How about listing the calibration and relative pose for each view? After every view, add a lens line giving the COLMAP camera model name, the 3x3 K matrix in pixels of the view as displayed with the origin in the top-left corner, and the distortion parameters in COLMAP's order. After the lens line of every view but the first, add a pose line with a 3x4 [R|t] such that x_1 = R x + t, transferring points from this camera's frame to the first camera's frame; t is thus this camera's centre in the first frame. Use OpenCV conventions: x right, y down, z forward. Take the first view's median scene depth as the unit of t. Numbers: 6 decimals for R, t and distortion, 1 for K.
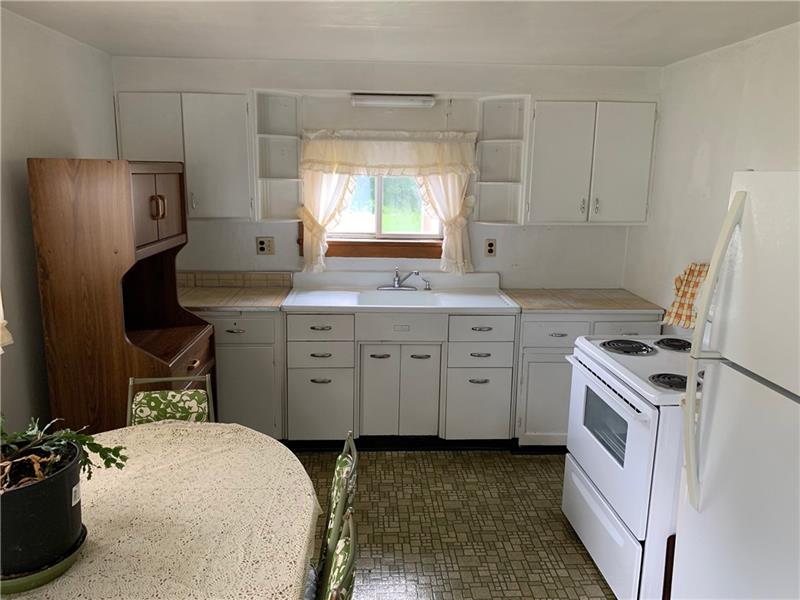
lens RADIAL K [[602.0, 0, 400.0], [0, 602.0, 300.0], [0, 0, 1]] dist [0.107374, -0.172567]
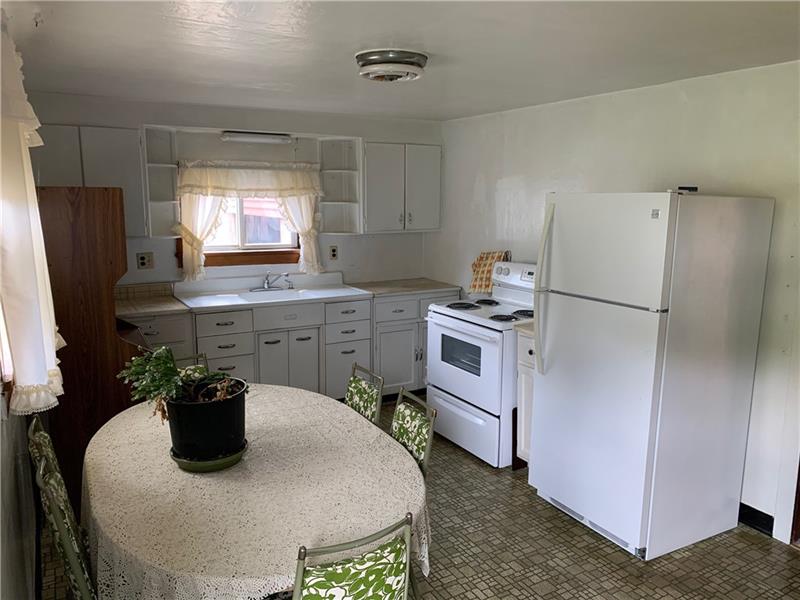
lens RADIAL K [[602.0, 0, 400.0], [0, 602.0, 300.0], [0, 0, 1]] dist [0.107374, -0.172567]
pose [[0.890398, -0.087216, 0.446750, -0.327843], [0.101532, 0.994799, -0.008151, 0.041304], [-0.443715, 0.052617, 0.894622, -0.220649]]
